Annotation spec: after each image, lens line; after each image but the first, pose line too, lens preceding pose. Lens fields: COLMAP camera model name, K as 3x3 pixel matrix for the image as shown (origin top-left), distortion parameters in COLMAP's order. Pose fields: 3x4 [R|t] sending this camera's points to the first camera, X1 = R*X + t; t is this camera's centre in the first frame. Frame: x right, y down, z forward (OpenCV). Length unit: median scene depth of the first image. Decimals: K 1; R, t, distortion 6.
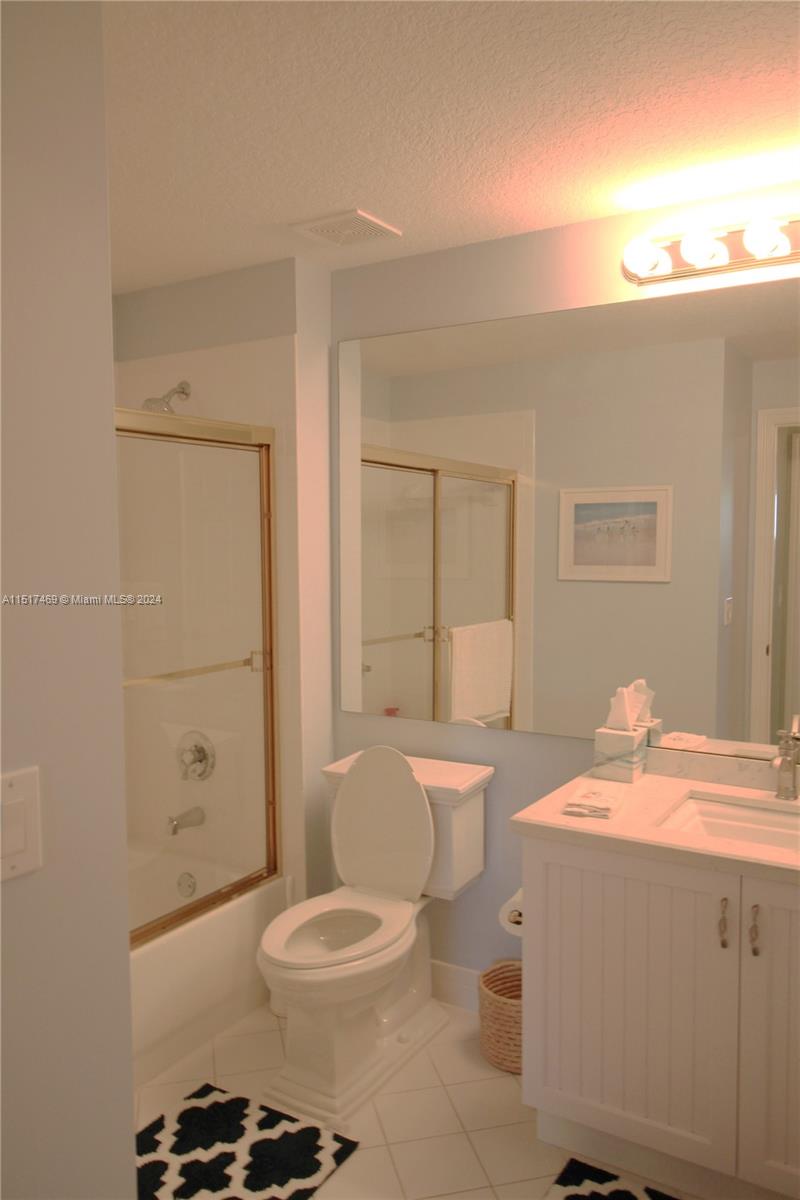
lens RADIAL K [[924.0, 0, 408.0], [0, 924.0, 600.5], [0, 0, 1]] dist [0.010642, 0.000224]
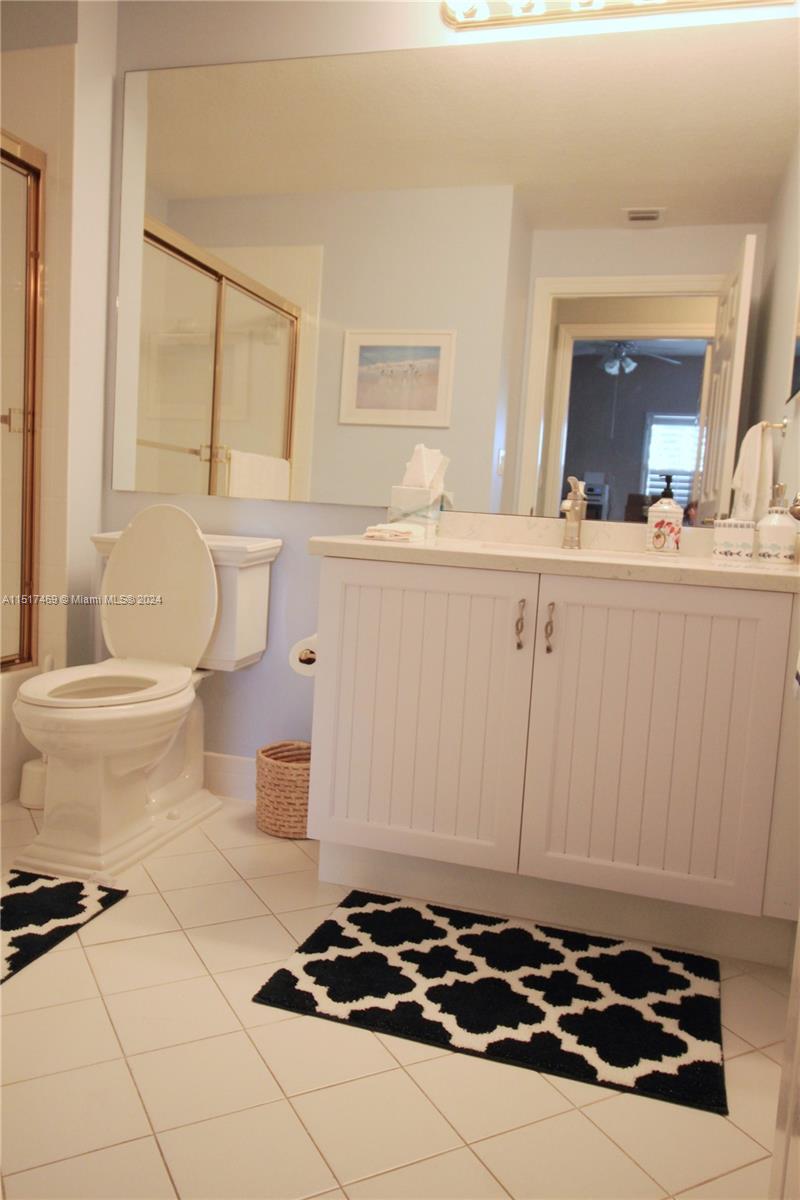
lens RADIAL K [[924.0, 0, 408.0], [0, 924.0, 600.5], [0, 0, 1]] dist [0.010642, 0.000224]
pose [[0.963348, 0.038692, 0.265450, -0.032587], [-0.049450, 0.998199, 0.033963, 0.203120], [-0.263658, -0.045845, 0.963526, 0.040863]]
